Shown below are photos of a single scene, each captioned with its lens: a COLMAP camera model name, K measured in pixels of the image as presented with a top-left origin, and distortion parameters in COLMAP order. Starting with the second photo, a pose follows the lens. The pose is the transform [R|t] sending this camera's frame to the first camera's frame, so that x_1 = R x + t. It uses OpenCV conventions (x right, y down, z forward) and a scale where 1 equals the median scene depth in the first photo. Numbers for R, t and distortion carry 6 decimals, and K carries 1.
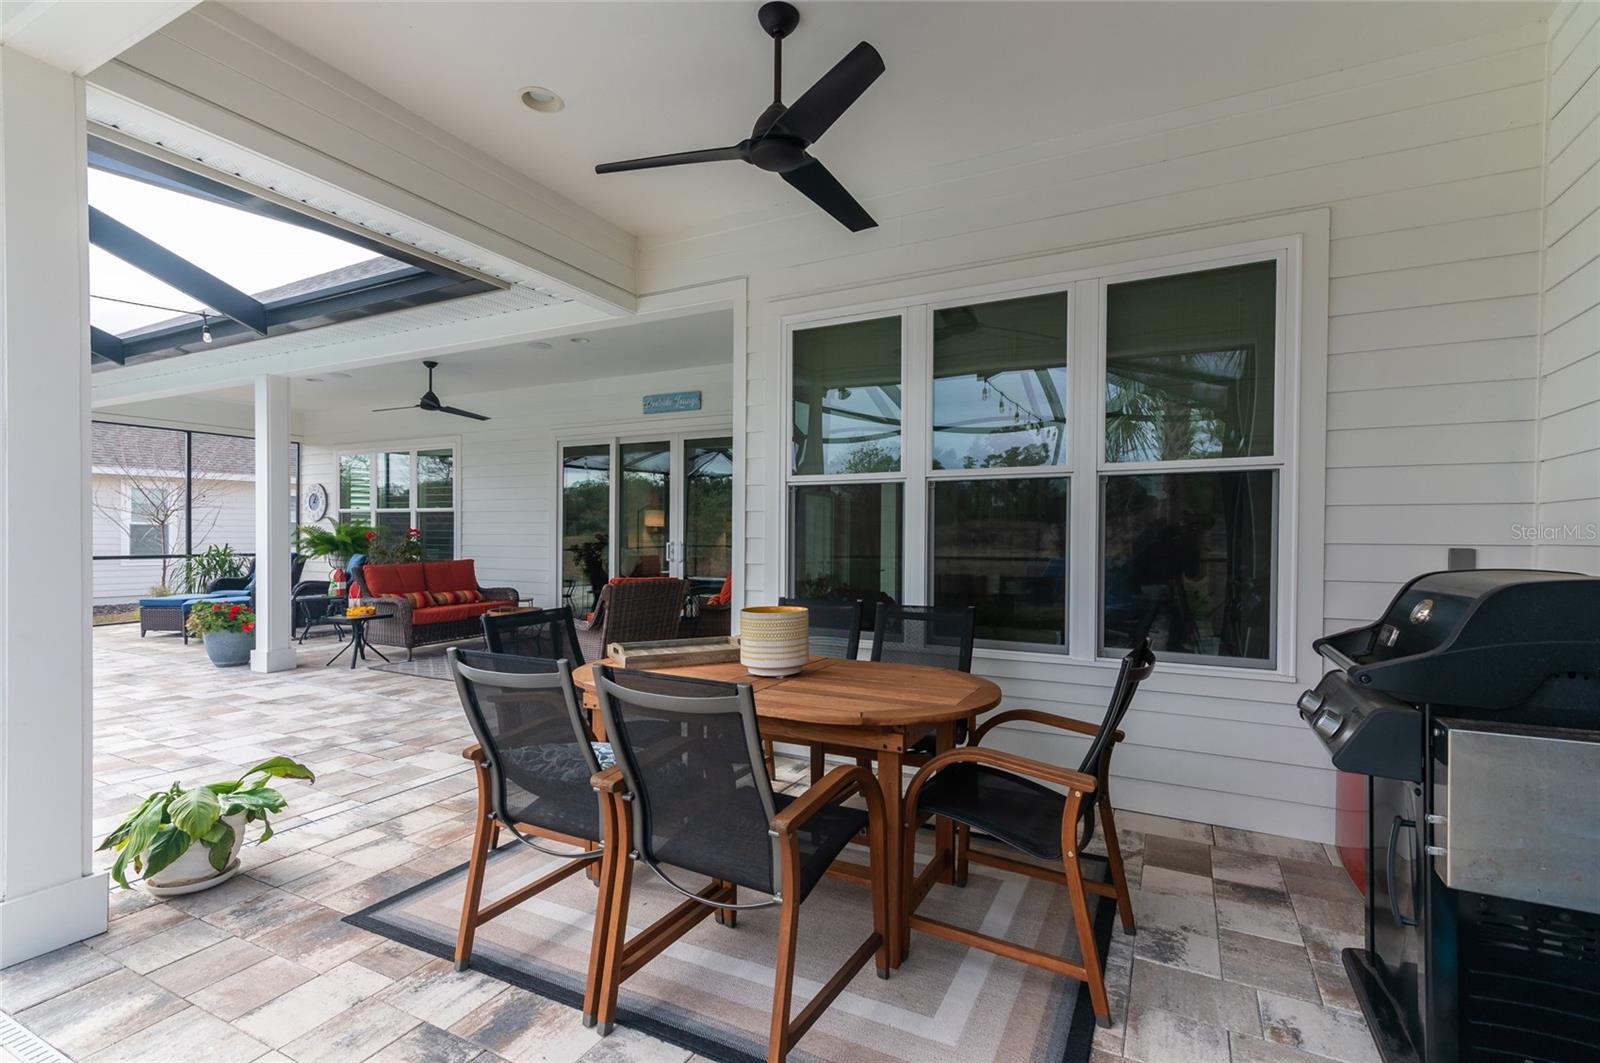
lens RADIAL K [[718.5, 0, 805.2], [0, 718.5, 540.9], [0, 0, 1]] dist [0.017817, -0.003715]
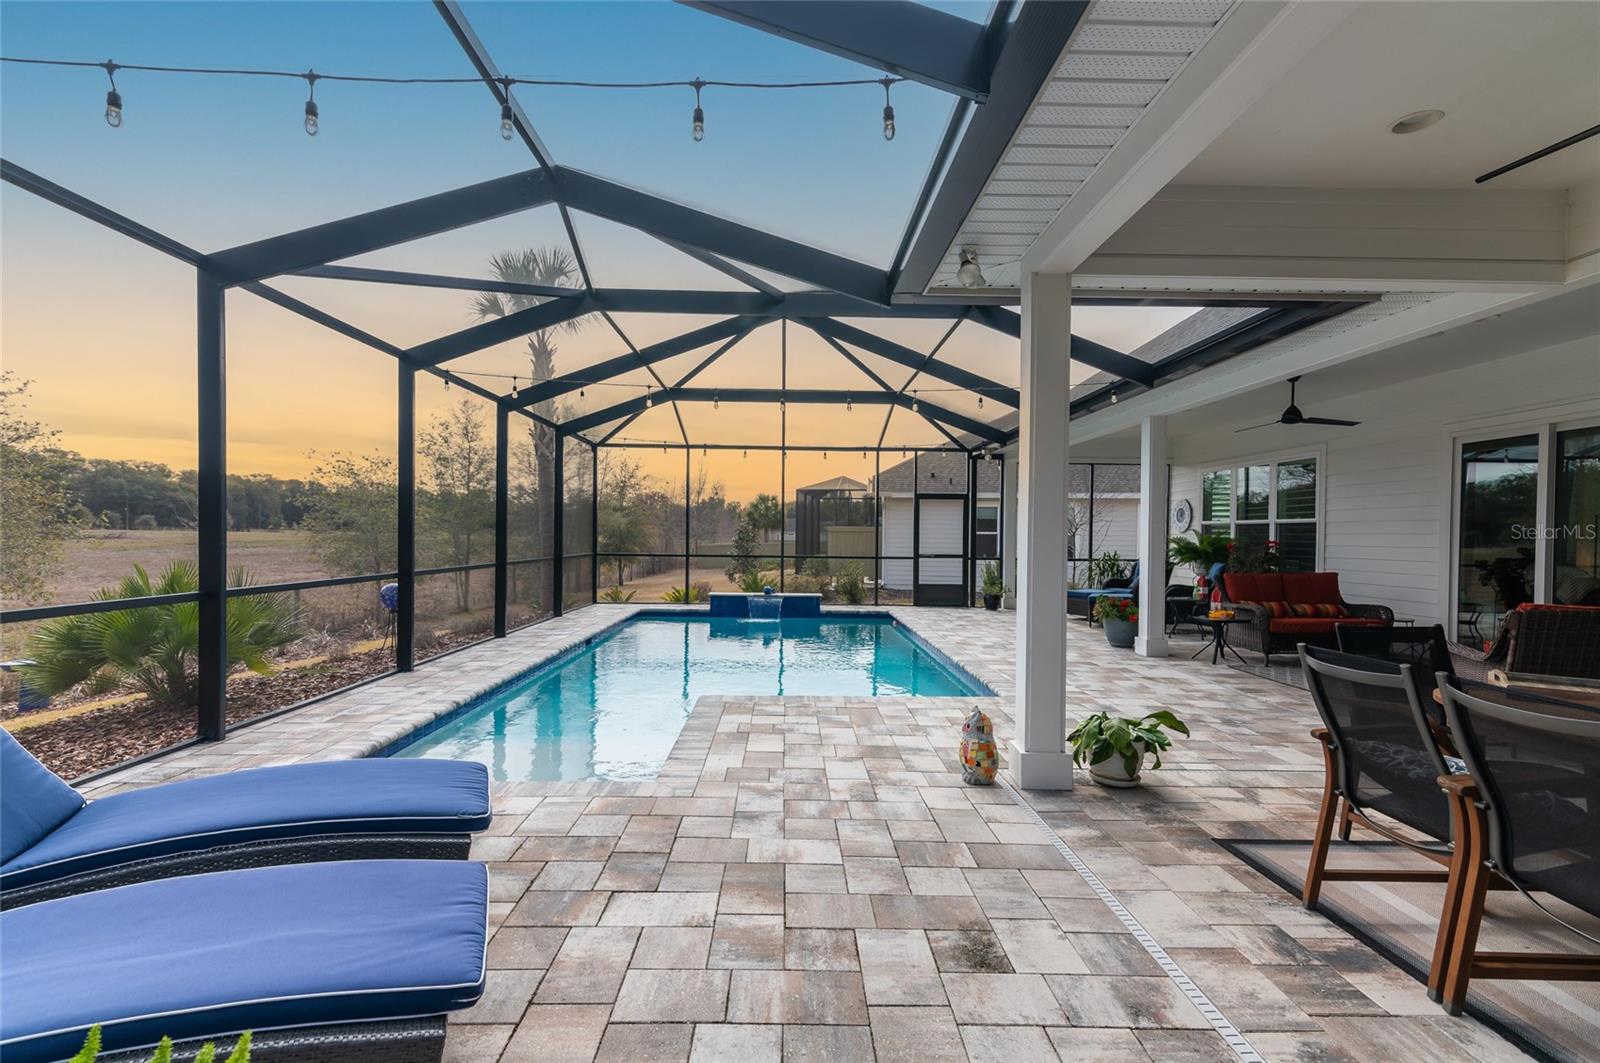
lens RADIAL K [[718.5, 0, 805.2], [0, 718.5, 540.9], [0, 0, 1]] dist [0.017817, -0.003715]
pose [[0.479287, 0.006680, -0.877633, 0.077763], [-0.017321, 0.999848, -0.001849, -0.004102], [0.877487, 0.016087, 0.479330, -0.140188]]
